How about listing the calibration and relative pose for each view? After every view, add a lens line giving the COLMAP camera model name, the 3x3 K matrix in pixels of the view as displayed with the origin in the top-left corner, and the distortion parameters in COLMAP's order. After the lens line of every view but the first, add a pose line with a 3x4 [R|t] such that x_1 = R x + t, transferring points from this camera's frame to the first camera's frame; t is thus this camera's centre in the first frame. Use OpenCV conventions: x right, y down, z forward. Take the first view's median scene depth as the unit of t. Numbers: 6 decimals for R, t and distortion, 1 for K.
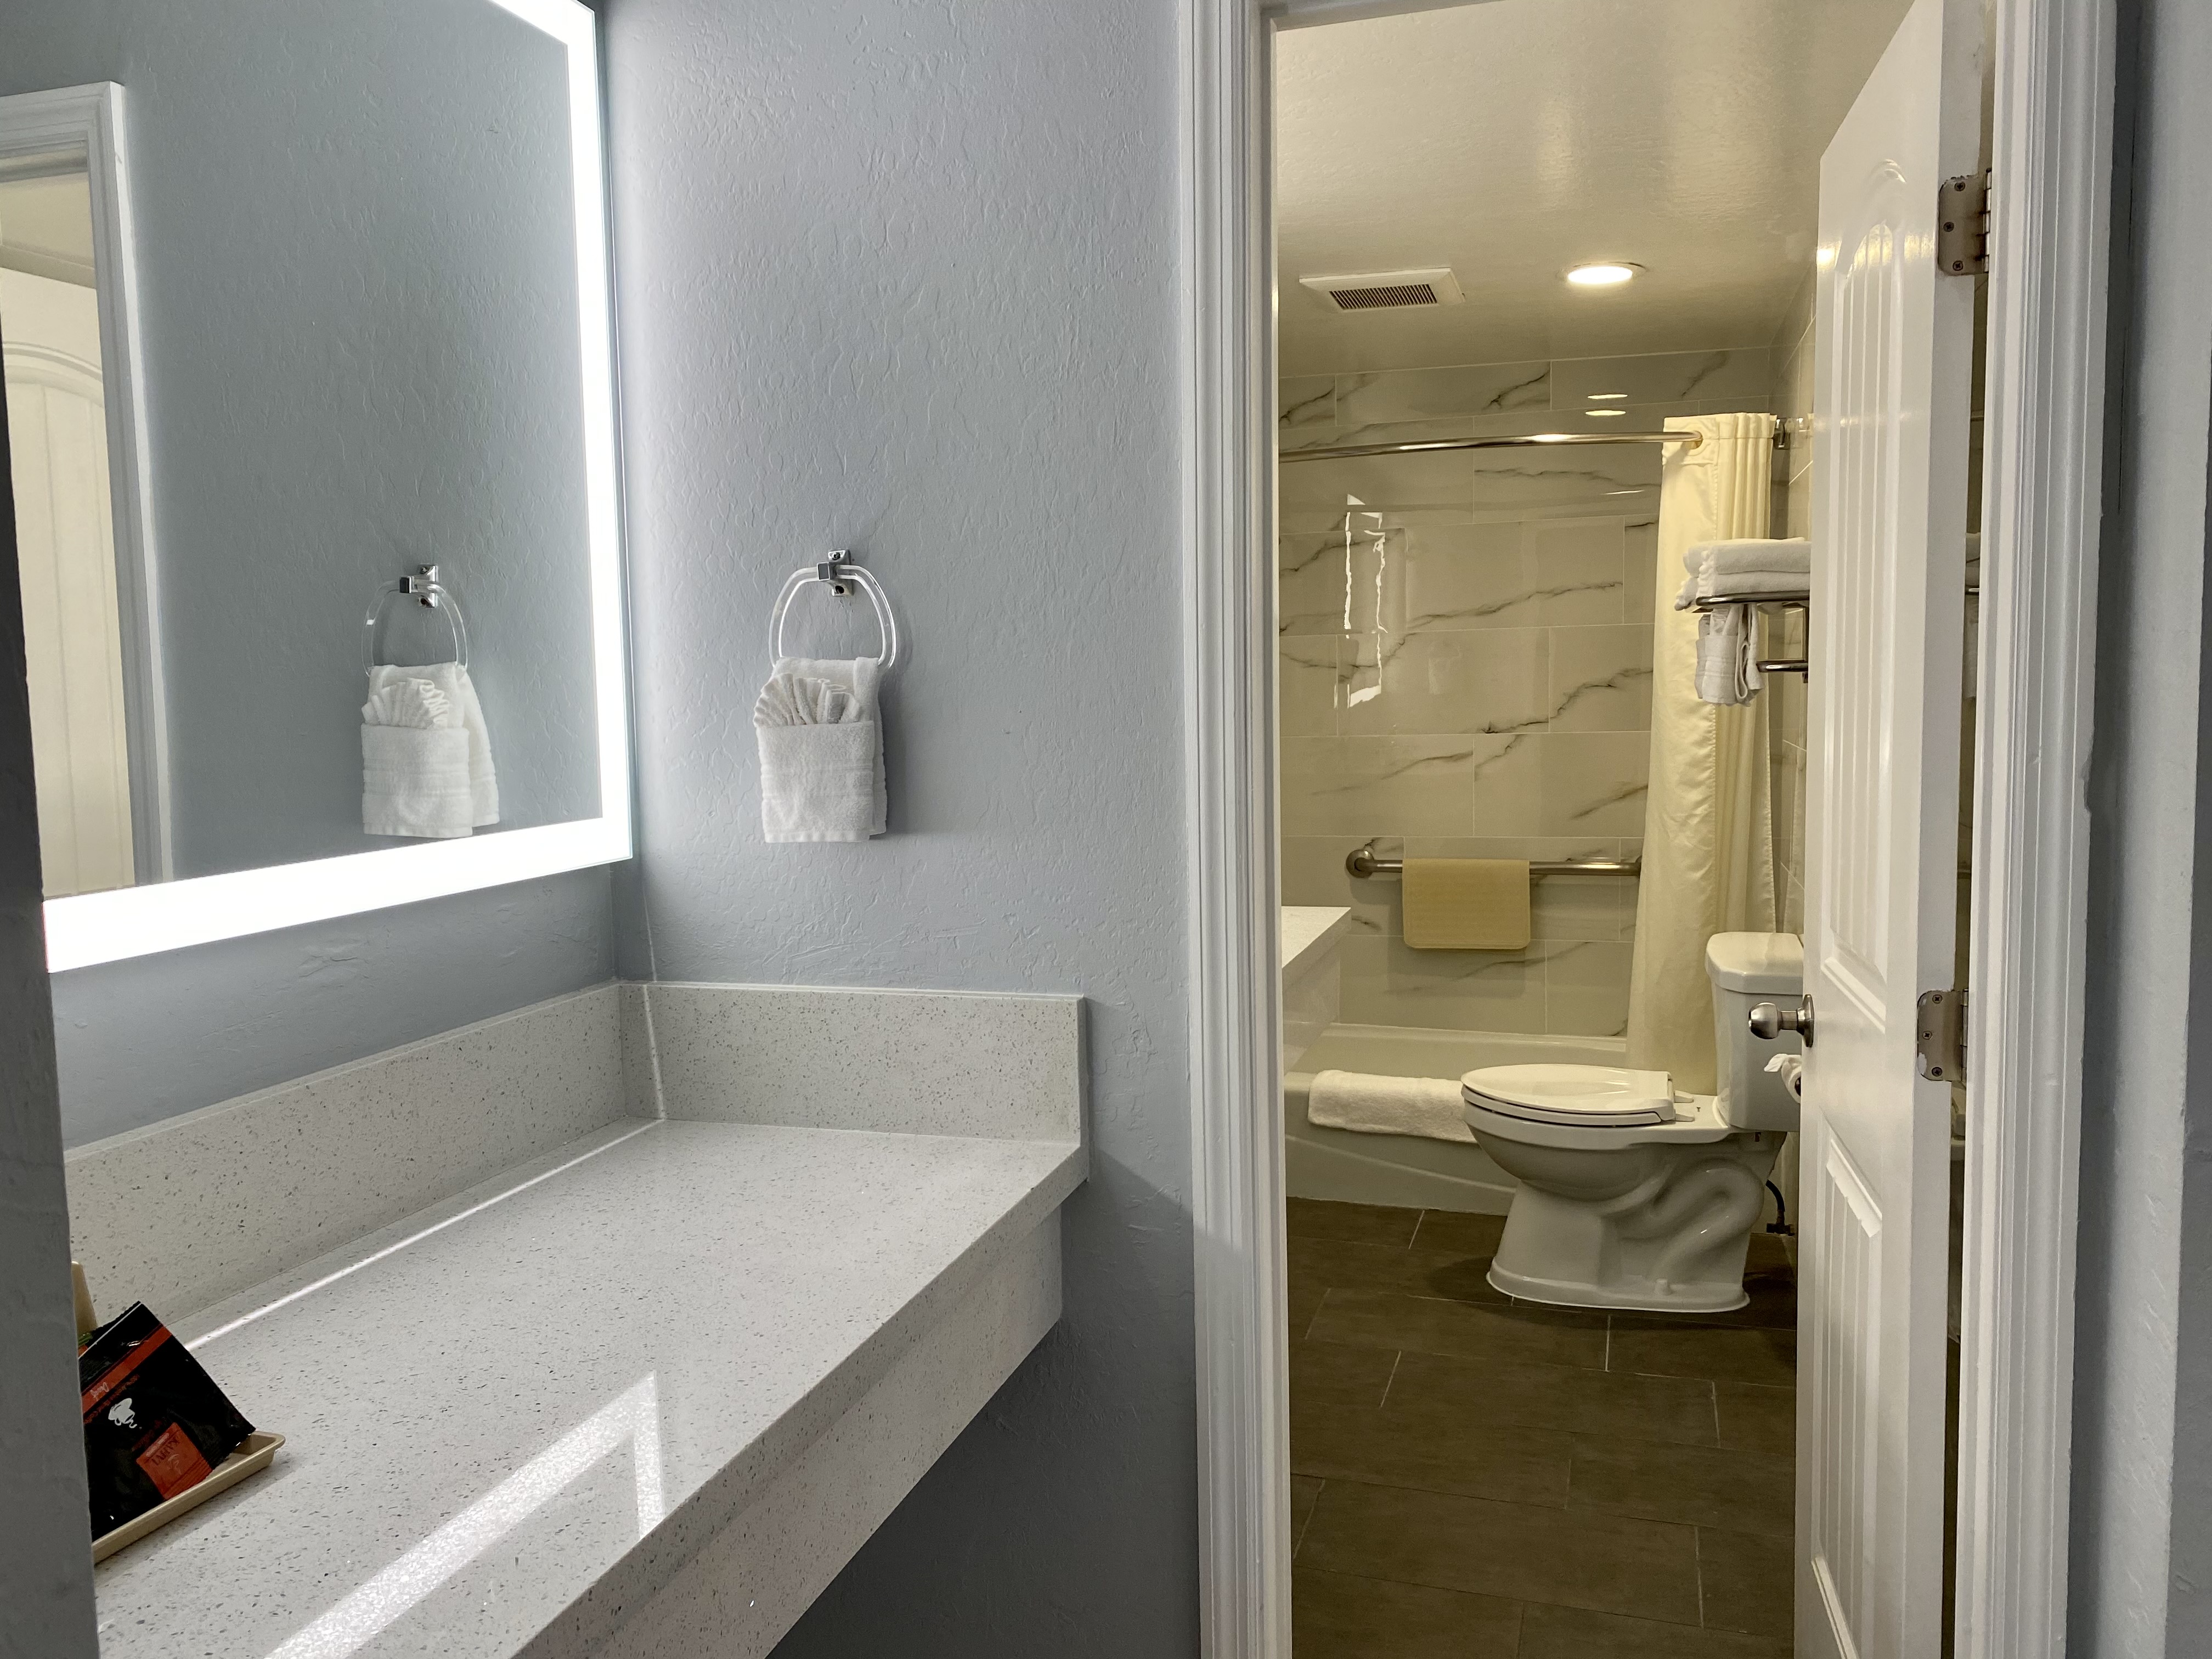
lens RADIAL K [[1697.2, 0, 1035.2], [0, 1697.2, 834.1], [0, 0, 1]] dist [0.035658, -0.028776]
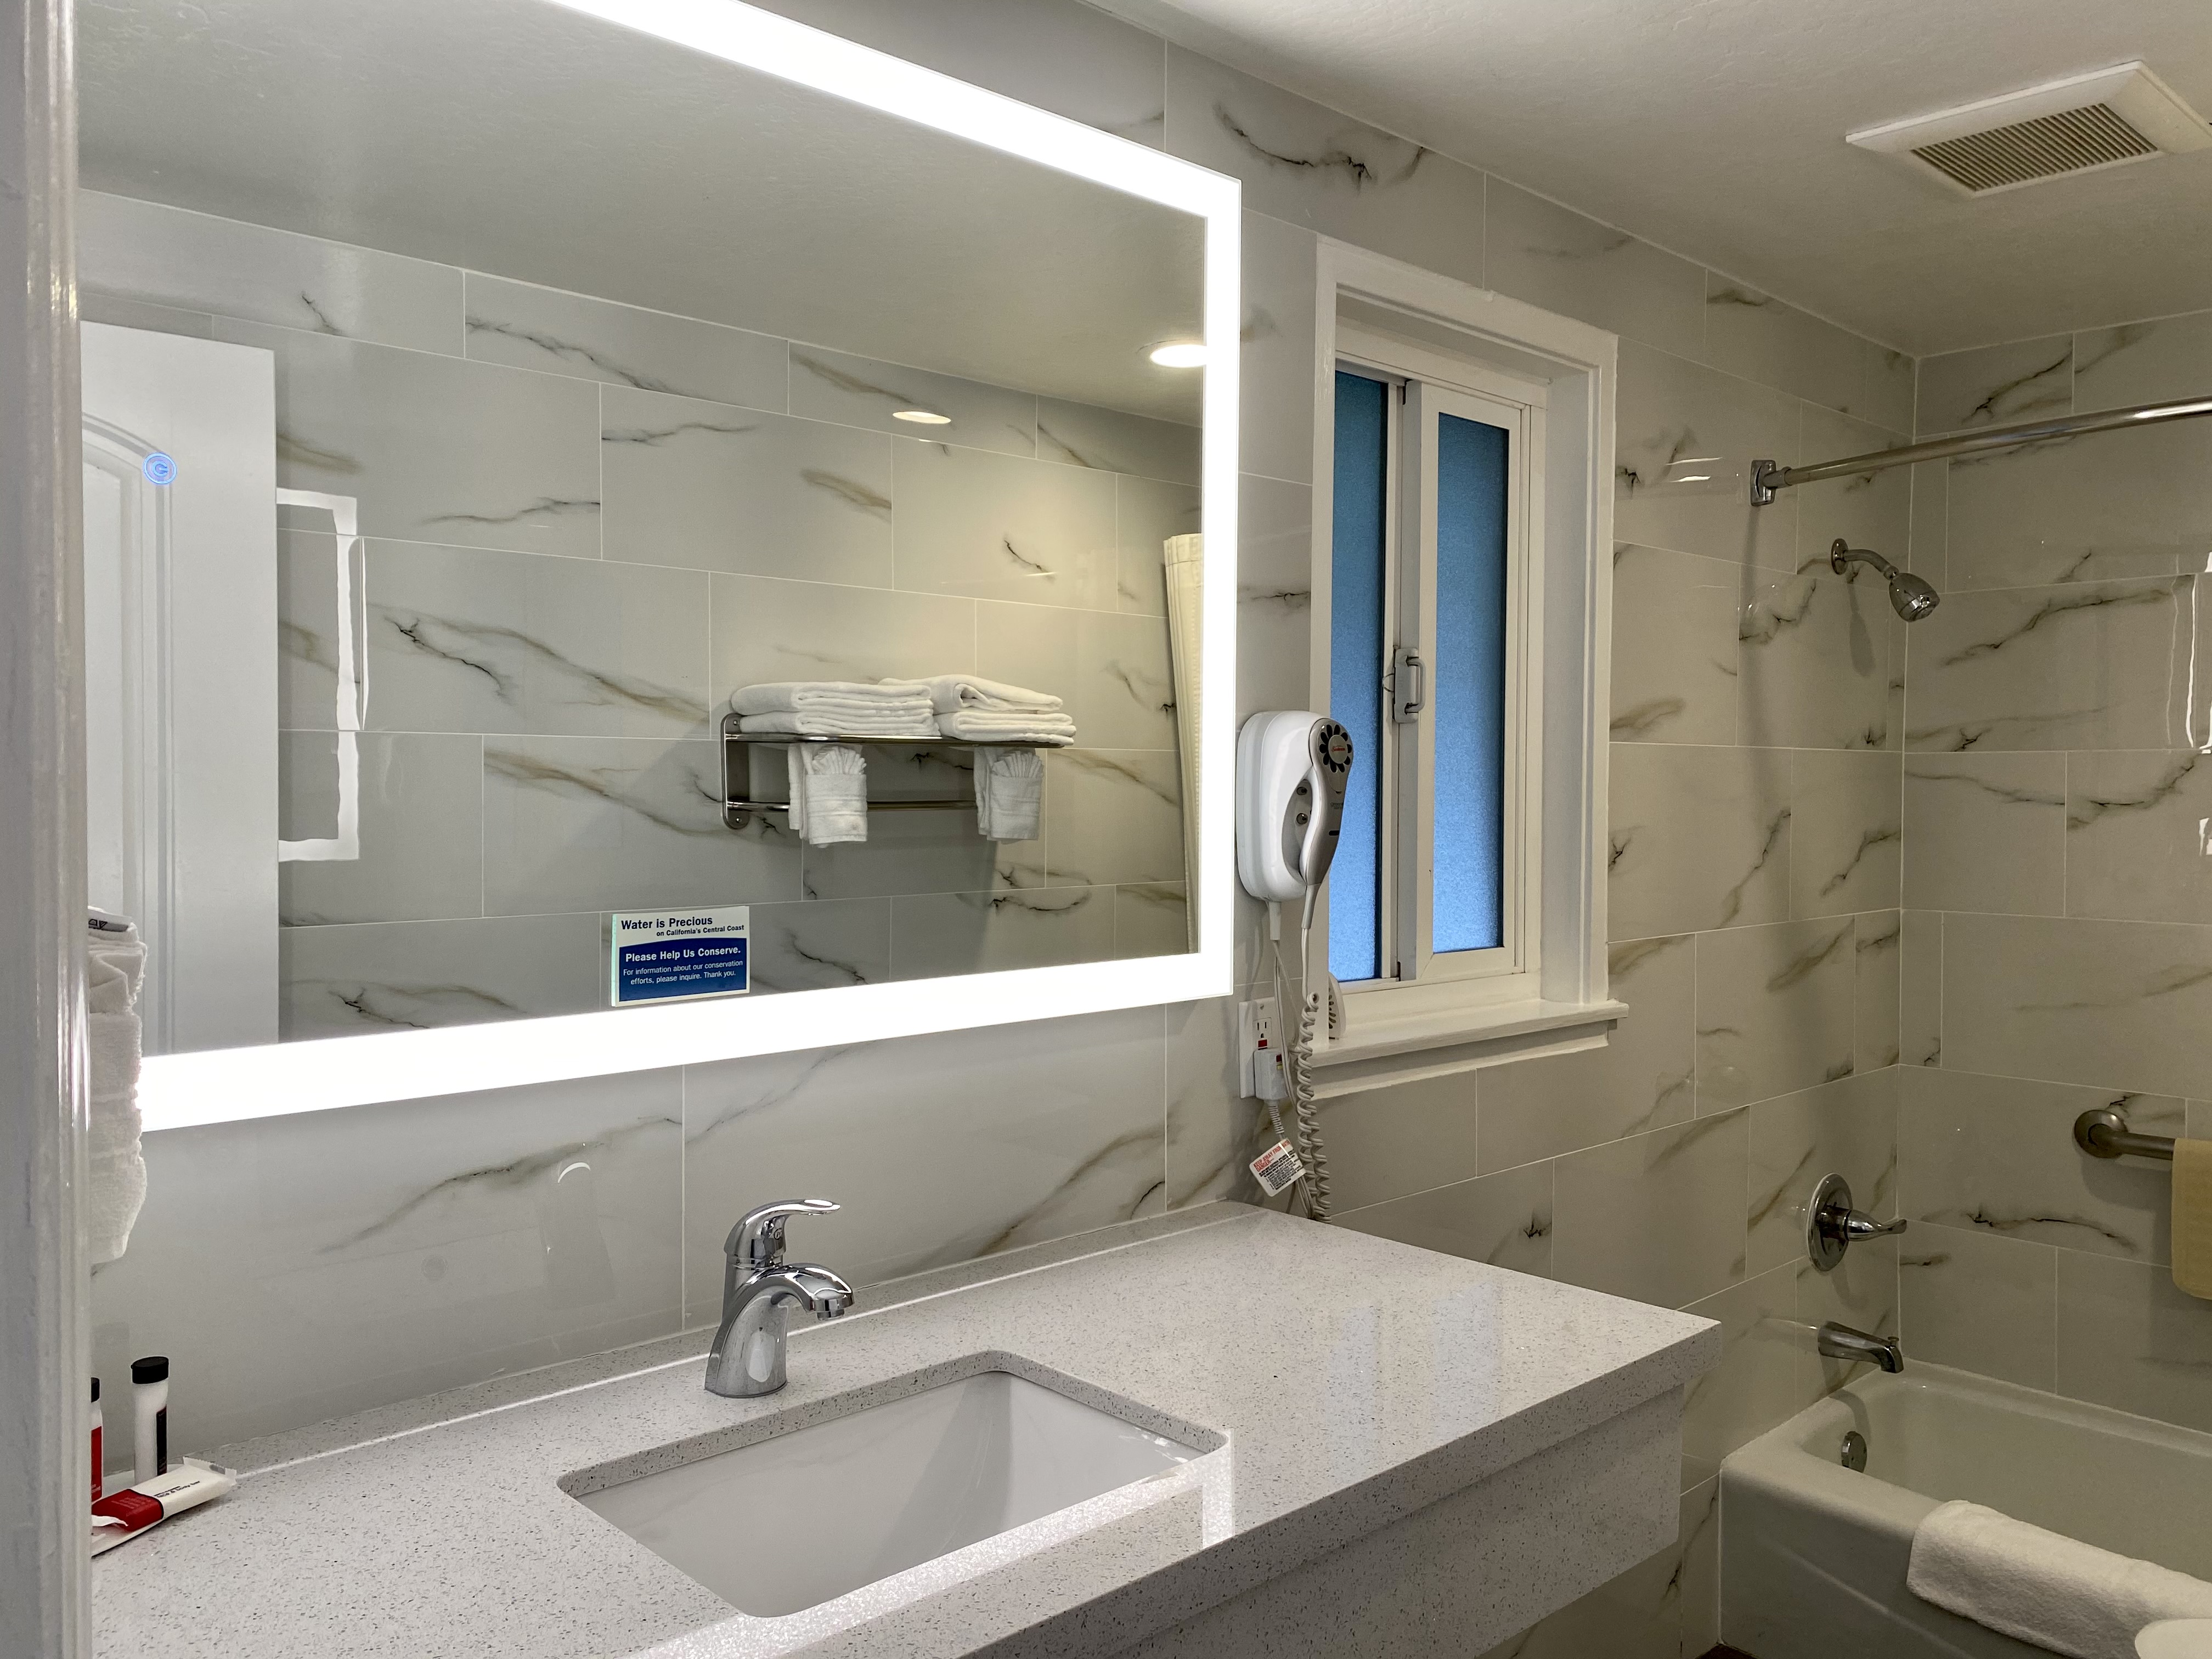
lens RADIAL K [[1697.2, 0, 1112.2], [0, 1697.2, 850.4], [0, 0, 1]] dist [0.035658, -0.028776]
pose [[0.885384, 0.037772, -0.463323, 0.200904], [-0.059463, 0.997708, -0.032294, -0.053404], [0.461042, 0.056143, 0.885601, 0.377838]]
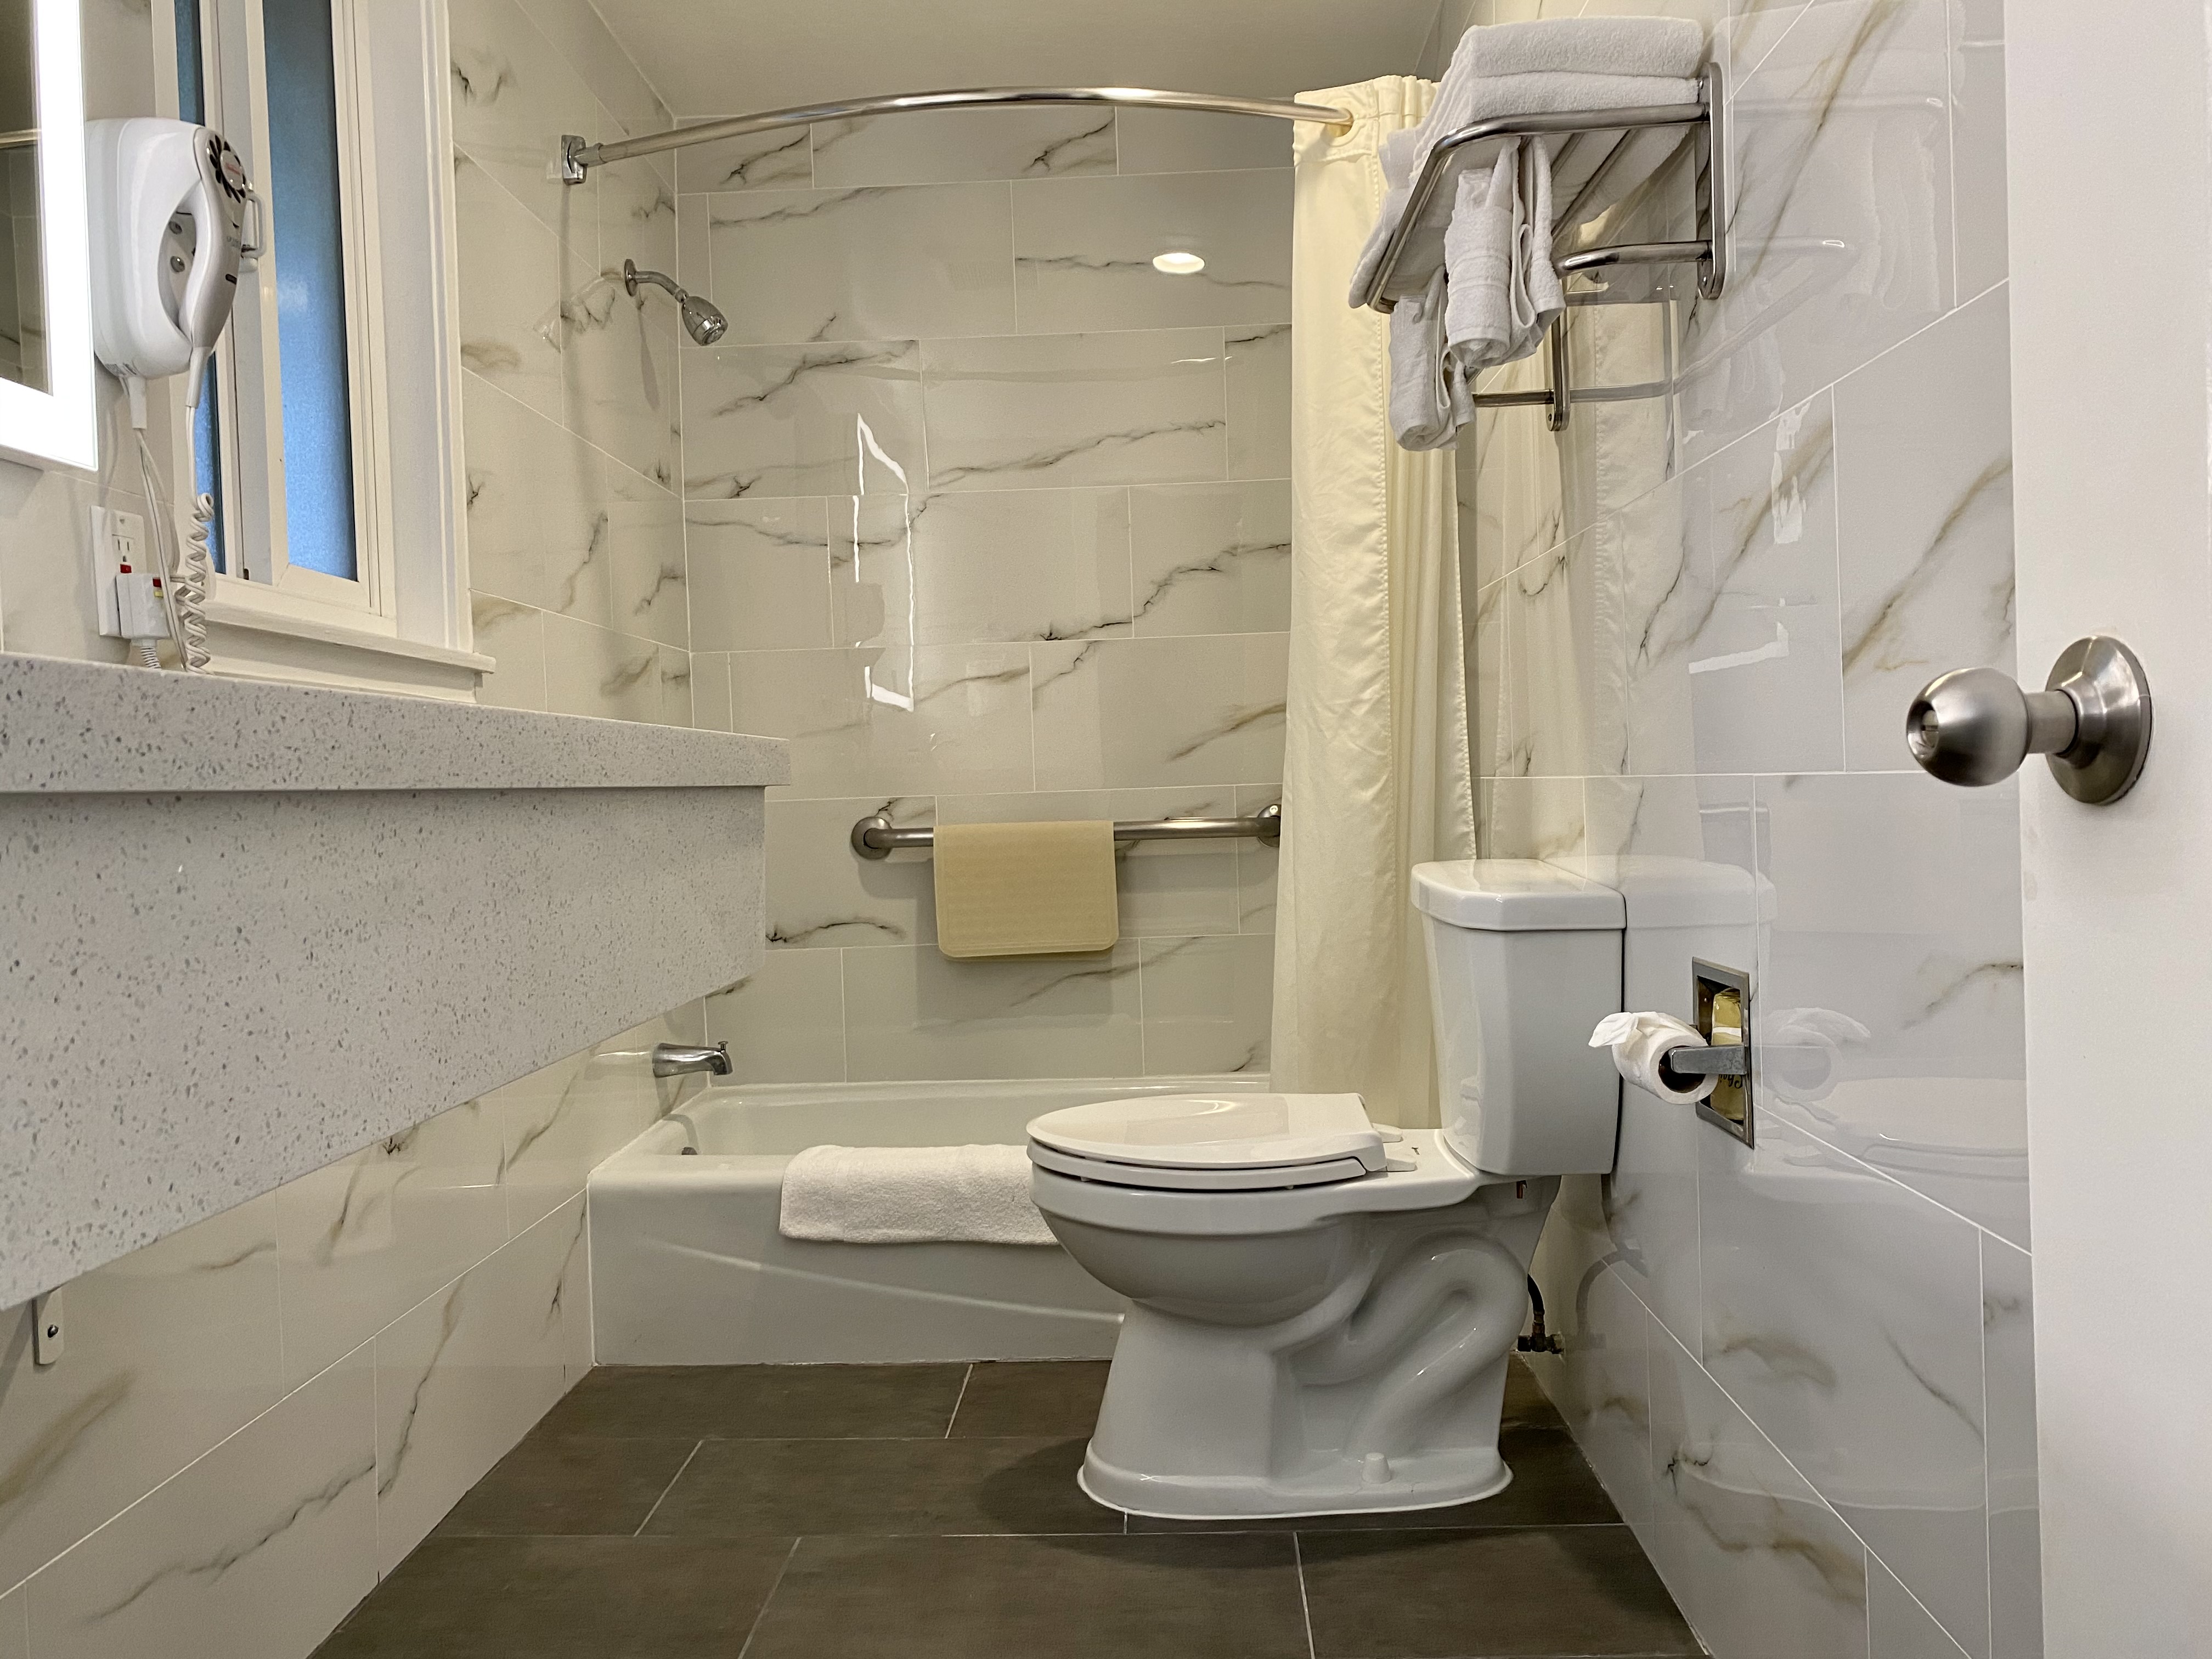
lens RADIAL K [[1697.2, 0, 1092.2], [0, 1697.2, 840.3], [0, 0, 1]] dist [0.035658, -0.028776]
pose [[0.958117, -0.014569, 0.286005, 0.104859], [0.033390, 0.997577, -0.061041, 0.078889], [-0.284423, 0.068034, 0.956282, 0.422235]]
